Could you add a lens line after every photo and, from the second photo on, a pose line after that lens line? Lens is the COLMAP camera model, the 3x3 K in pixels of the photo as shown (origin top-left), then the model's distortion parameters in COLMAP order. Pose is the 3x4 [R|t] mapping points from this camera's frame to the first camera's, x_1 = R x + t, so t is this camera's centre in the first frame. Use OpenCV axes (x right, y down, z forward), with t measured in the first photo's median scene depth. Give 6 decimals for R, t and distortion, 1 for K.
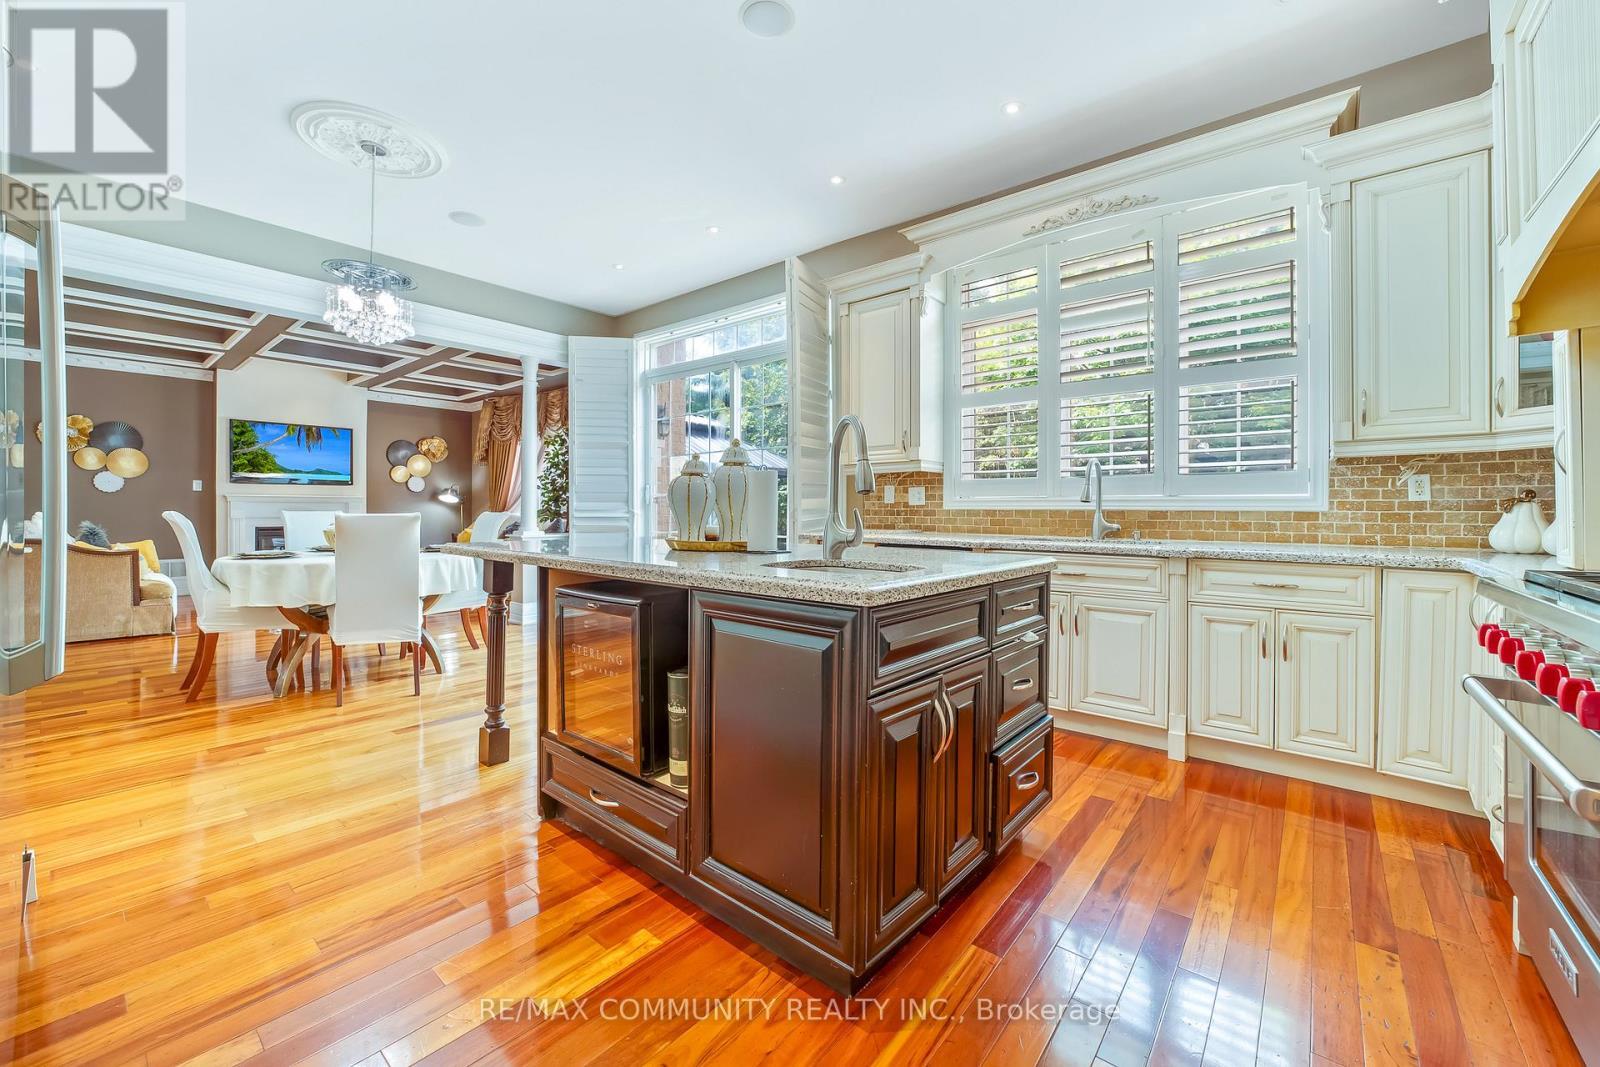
lens RADIAL K [[623.6, 0, 809.3], [0, 623.6, 518.7], [0, 0, 1]] dist [-0.010332, 0.000985]
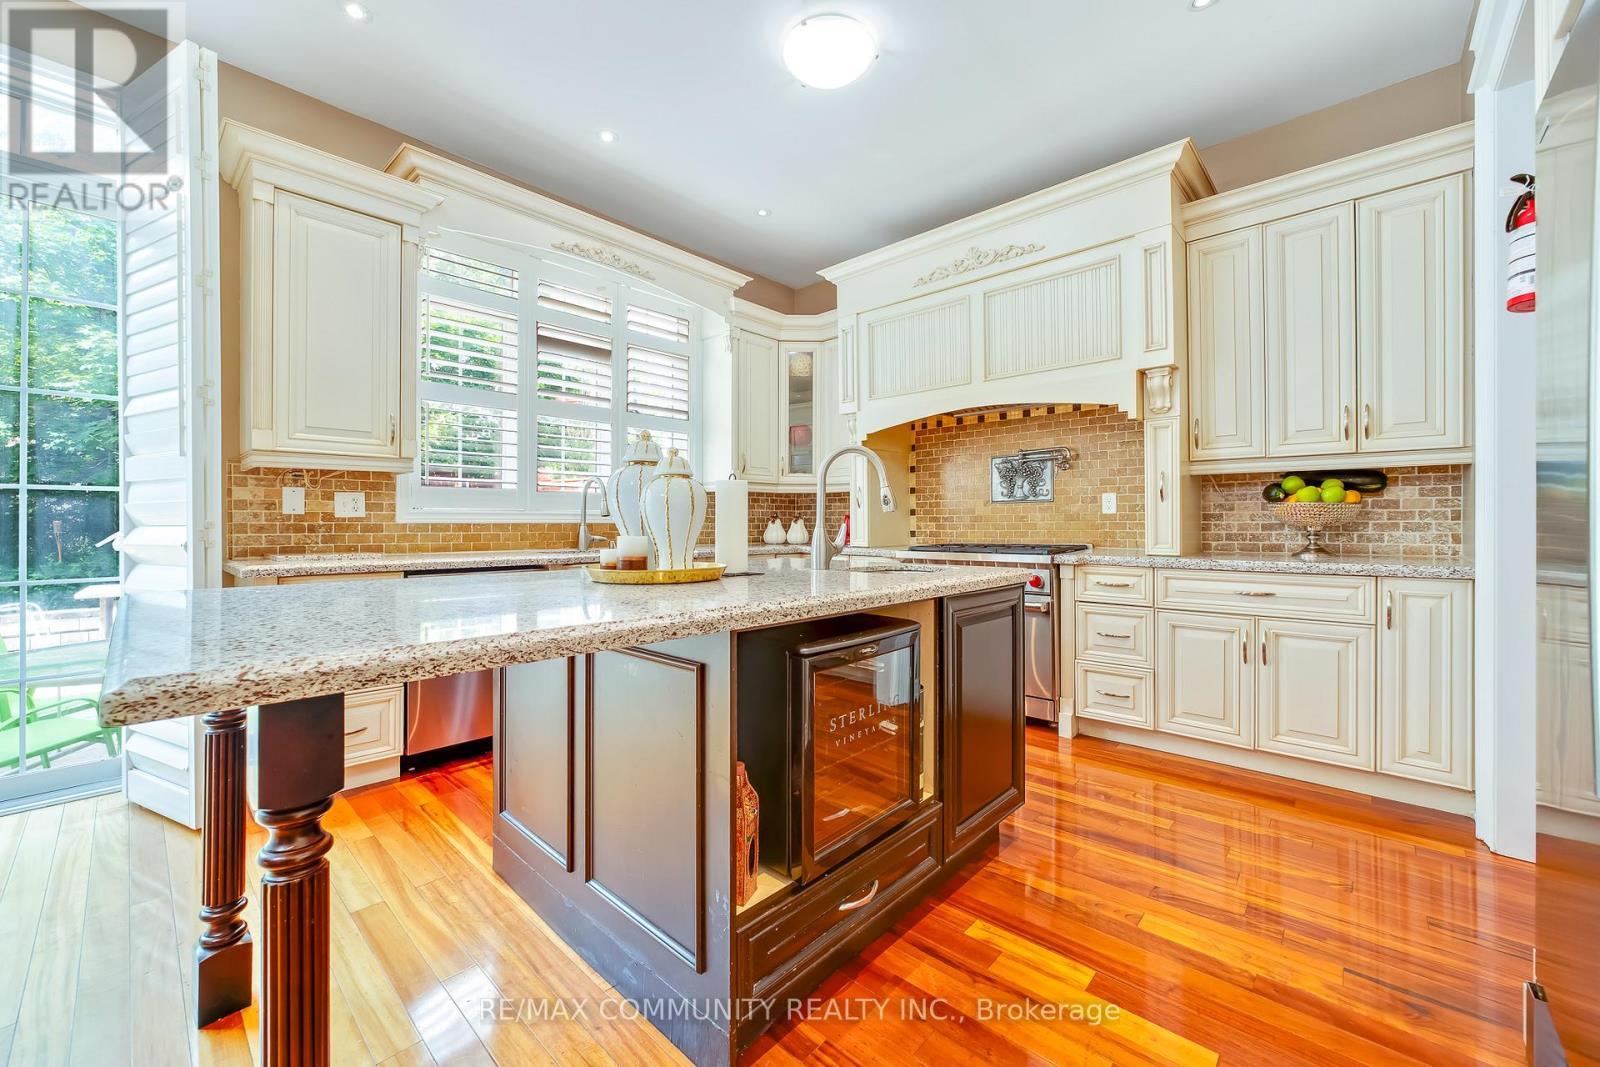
lens RADIAL K [[623.6, 0, 798.9], [0, 623.6, 517.8], [0, 0, 1]] dist [-0.010332, 0.000985]
pose [[0.058956, 0.002938, 0.998256, -0.785055], [0.014289, 0.999891, -0.003786, -0.018079], [-0.998158, 0.014487, 0.058908, 0.717570]]
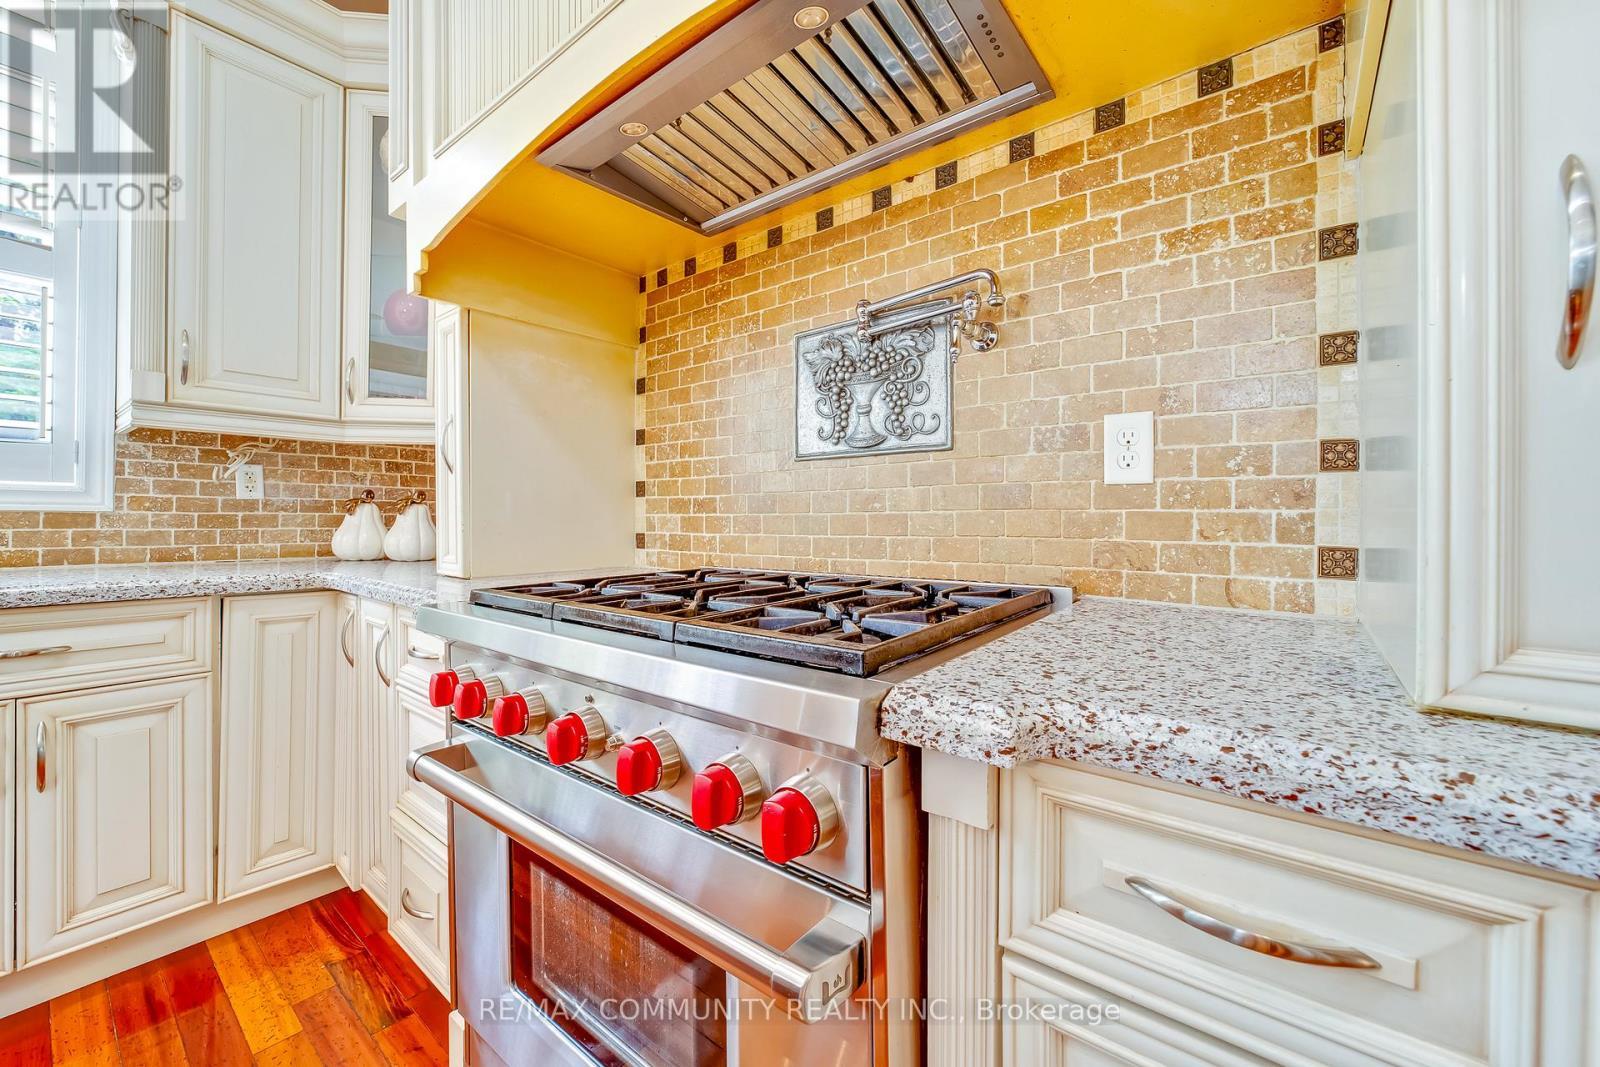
lens RADIAL K [[623.6, 0, 802.7], [0, 623.6, 513.5], [0, 0, 1]] dist [-0.010332, 0.000985]
pose [[-0.018782, 0.004106, 0.999815, 0.214974], [0.007224, 0.999966, -0.003970, -0.003223], [-0.999797, 0.007148, -0.018811, 0.337454]]
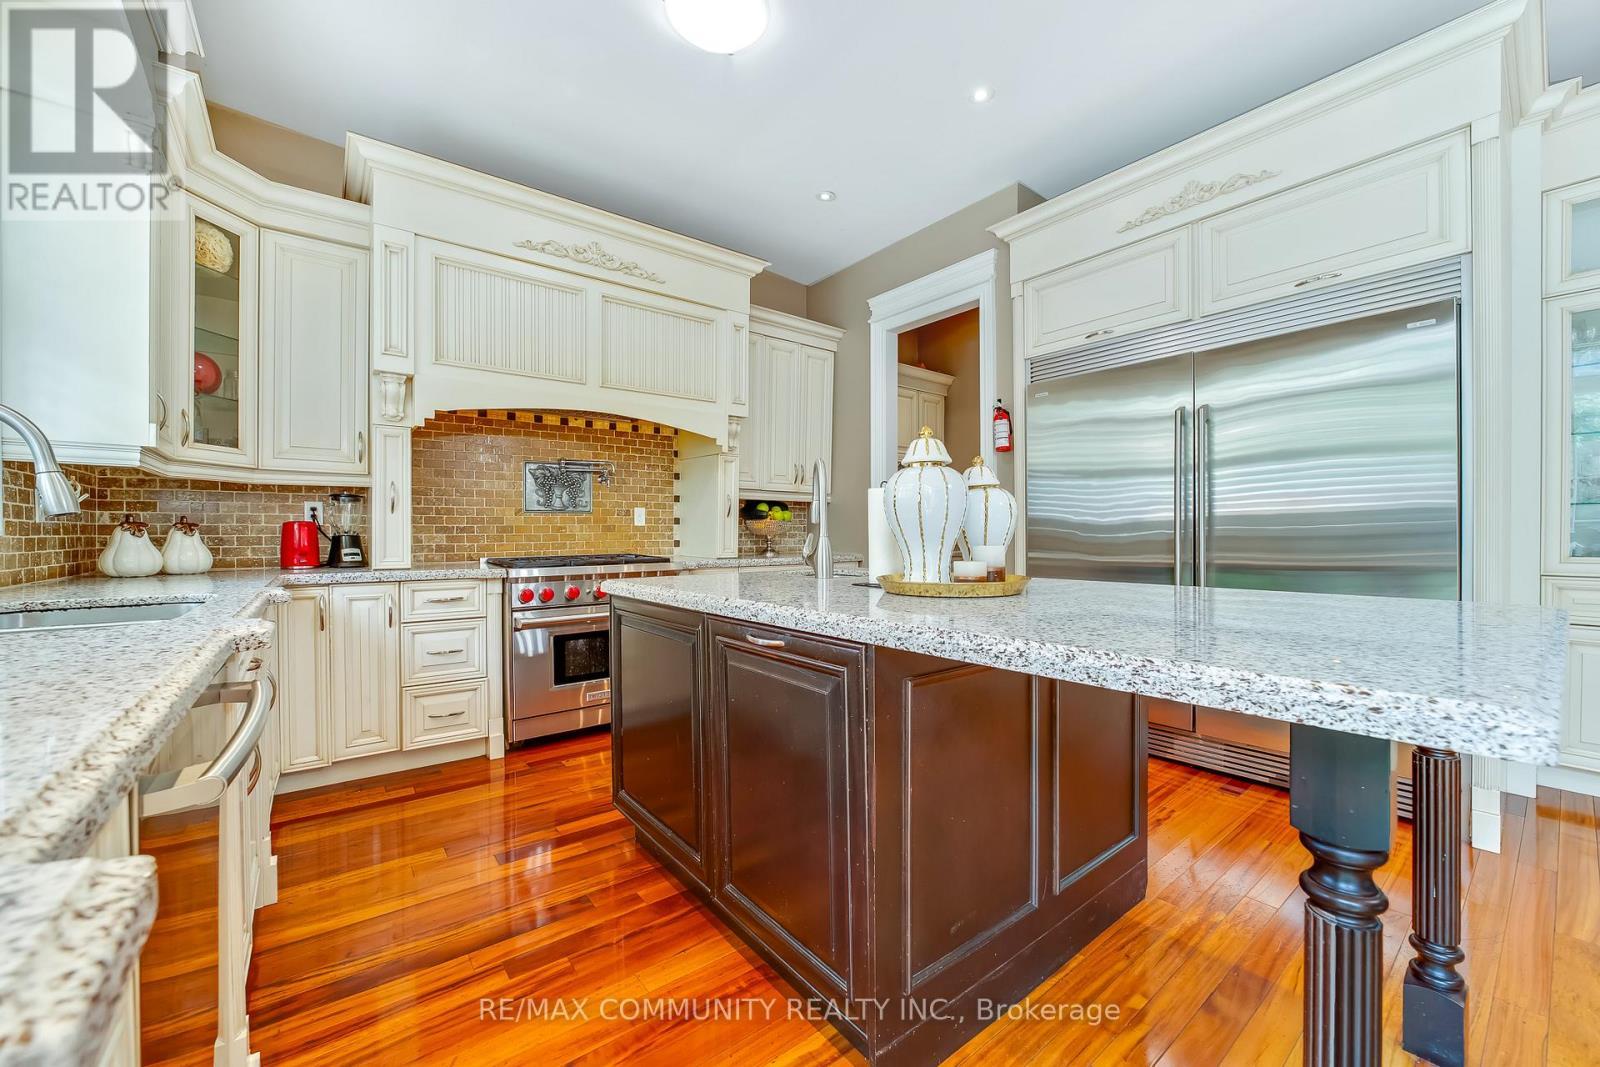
lens RADIAL K [[623.6, 0, 788.4], [0, 623.6, 529.8], [0, 0, 1]] dist [-0.010332, 0.000985]
pose [[-0.971747, -0.001173, 0.236024, -0.118514], [0.000878, 0.999963, 0.008583, -0.025300], [-0.236025, 0.008547, -0.971709, 1.542852]]
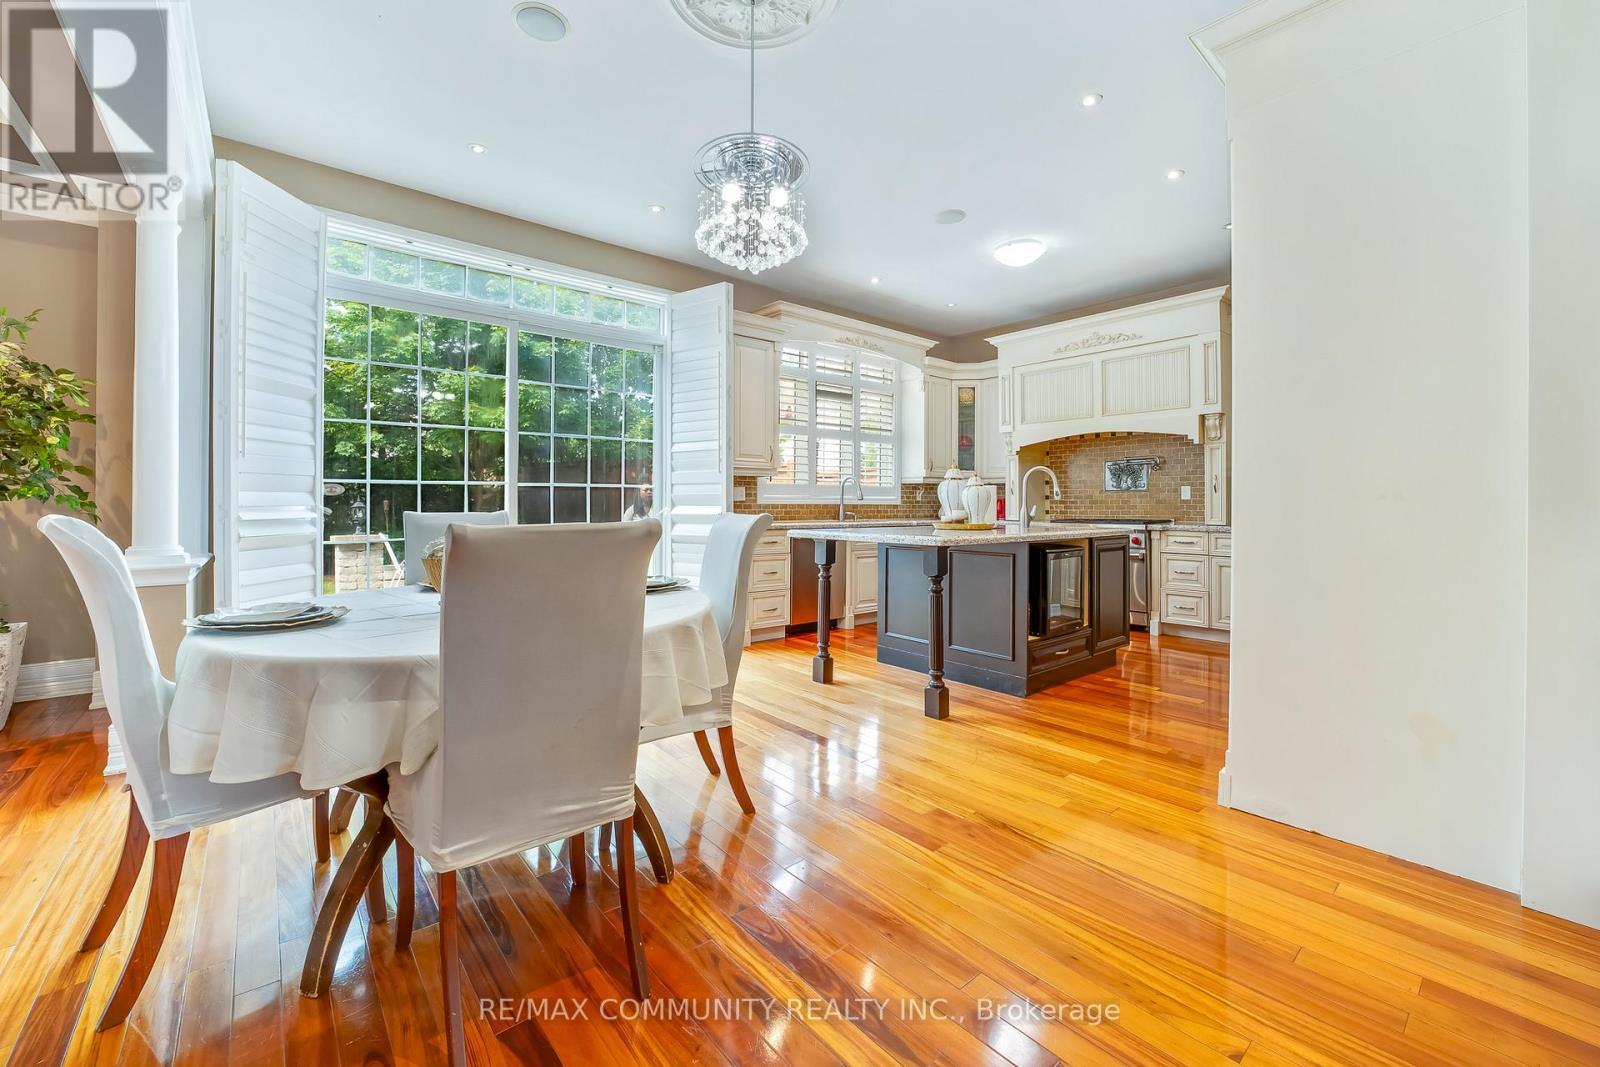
lens RADIAL K [[623.6, 0, 808.0], [0, 623.6, 499.1], [0, 0, 1]] dist [-0.010332, 0.000985]
pose [[0.180463, 0.002143, 0.983579, -1.683034], [0.011022, 0.999930, -0.004201, -0.028866], [-0.983520, 0.011599, 0.180427, 0.997972]]
